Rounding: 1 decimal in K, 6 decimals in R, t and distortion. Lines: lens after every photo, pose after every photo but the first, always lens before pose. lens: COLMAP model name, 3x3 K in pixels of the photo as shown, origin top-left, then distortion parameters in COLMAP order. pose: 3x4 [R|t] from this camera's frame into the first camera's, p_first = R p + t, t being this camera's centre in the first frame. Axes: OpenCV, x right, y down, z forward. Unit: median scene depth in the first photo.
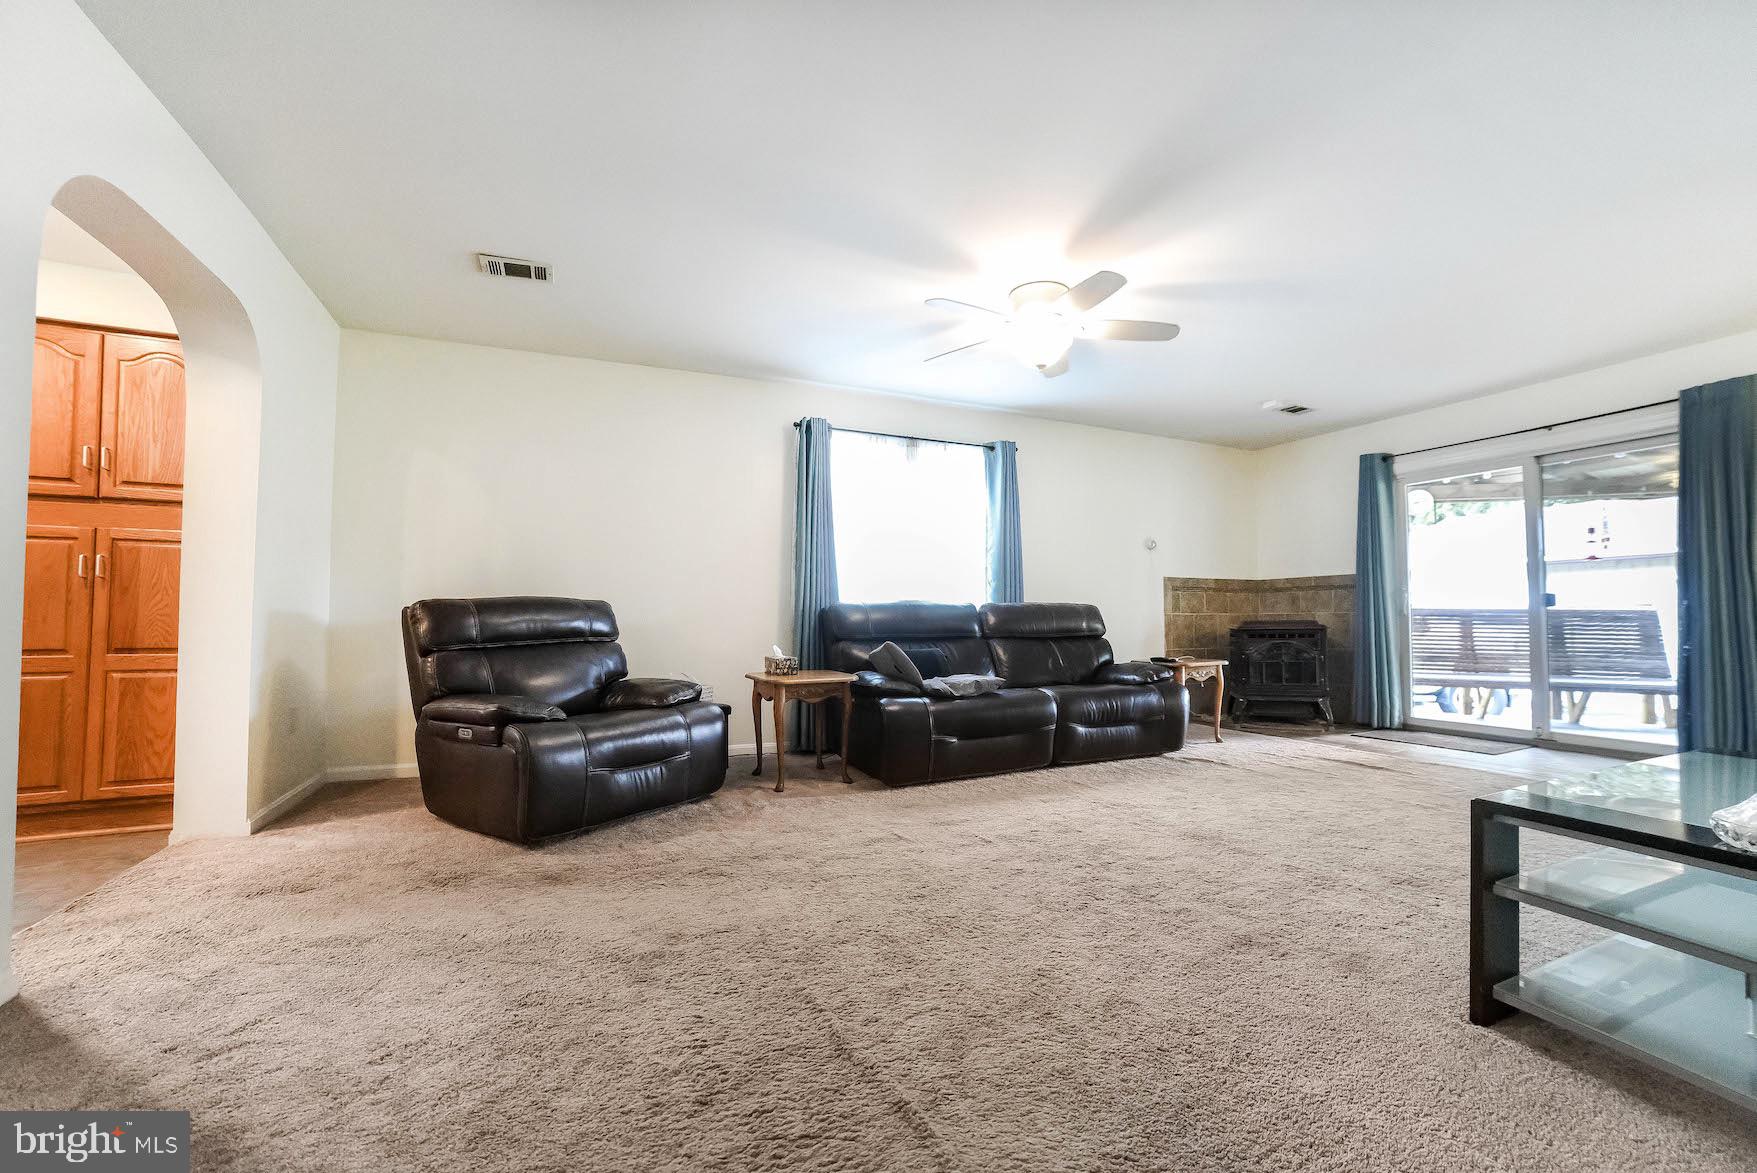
lens RADIAL K [[718.0, 0, 886.8], [0, 718.0, 601.3], [0, 0, 1]] dist [-0.097883, 0.041267]
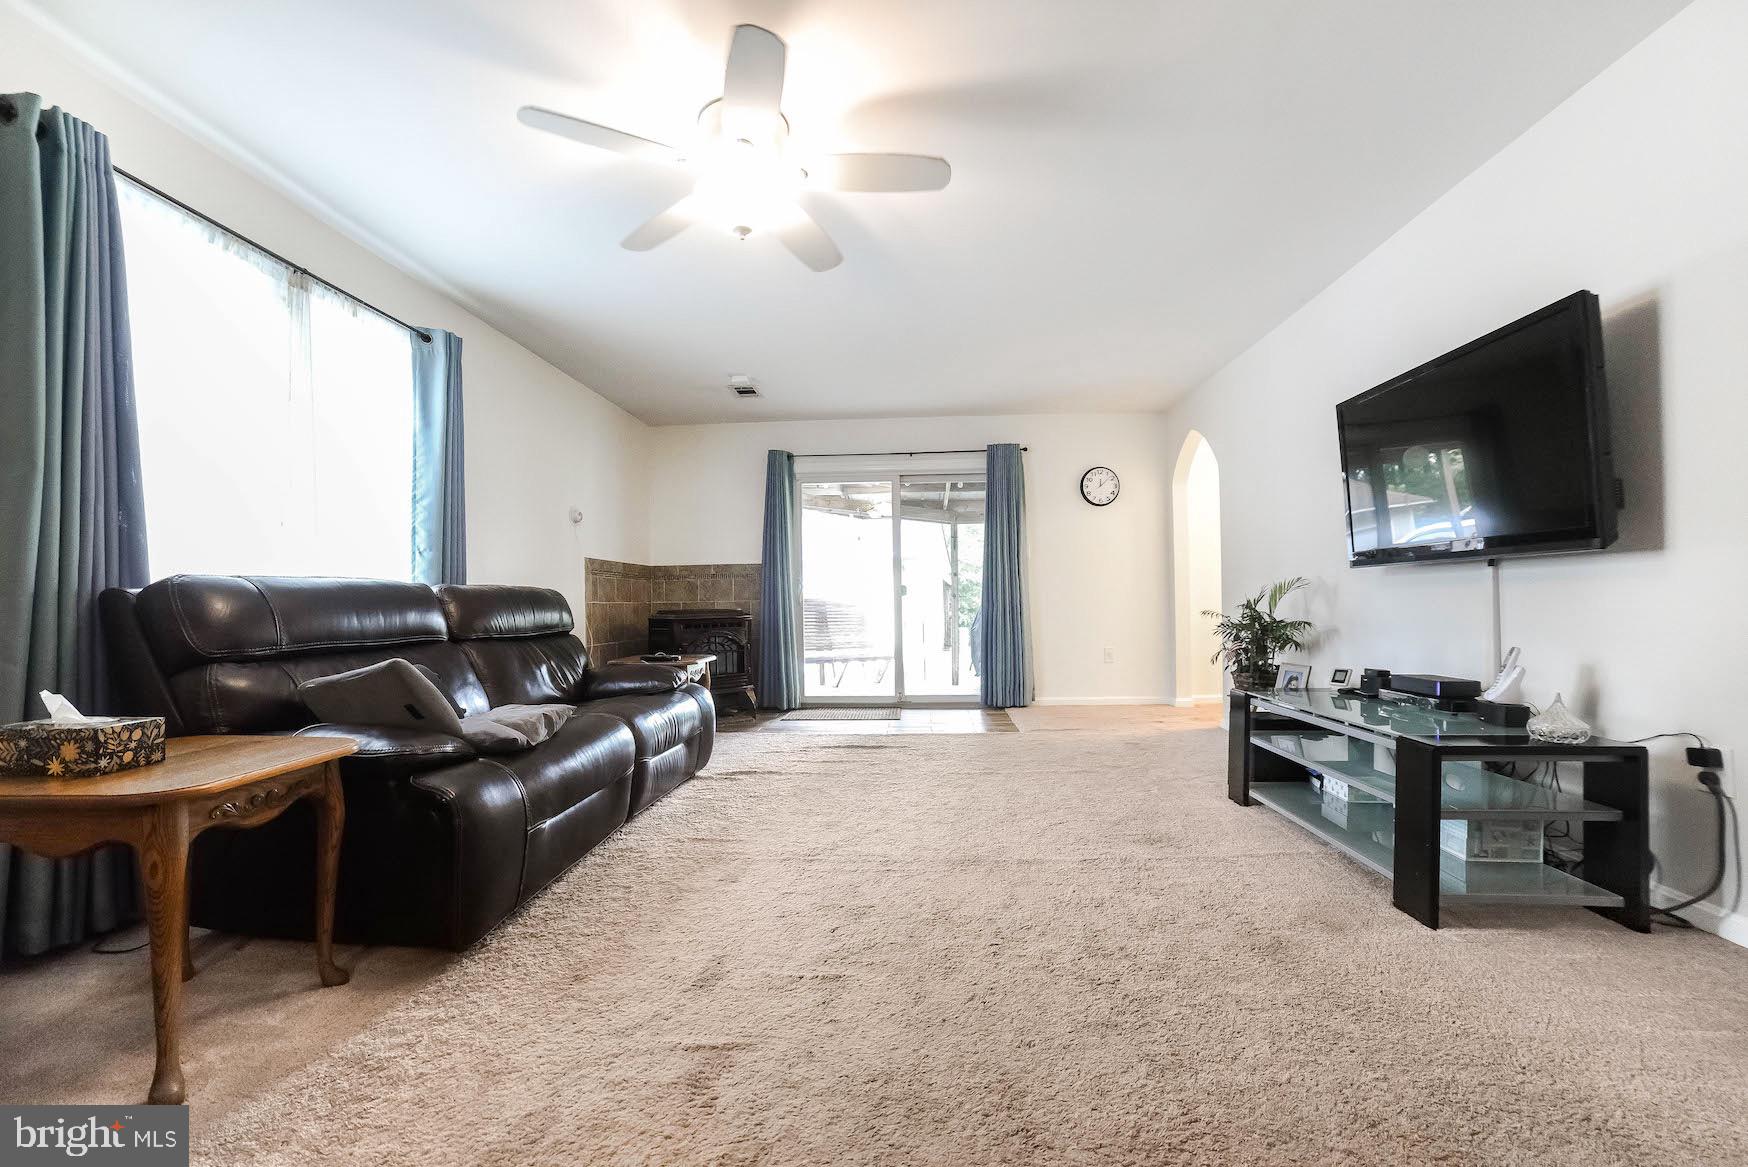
lens RADIAL K [[714.3, 0, 882.3], [0, 714.3, 598.3], [0, 0, 1]] dist [-0.097883, 0.041267]
pose [[0.475680, 0.002184, 0.879616, -0.190364], [-0.009375, 0.999953, 0.002587, 0.008333], [-0.879568, -0.009477, 0.475678, 0.366340]]
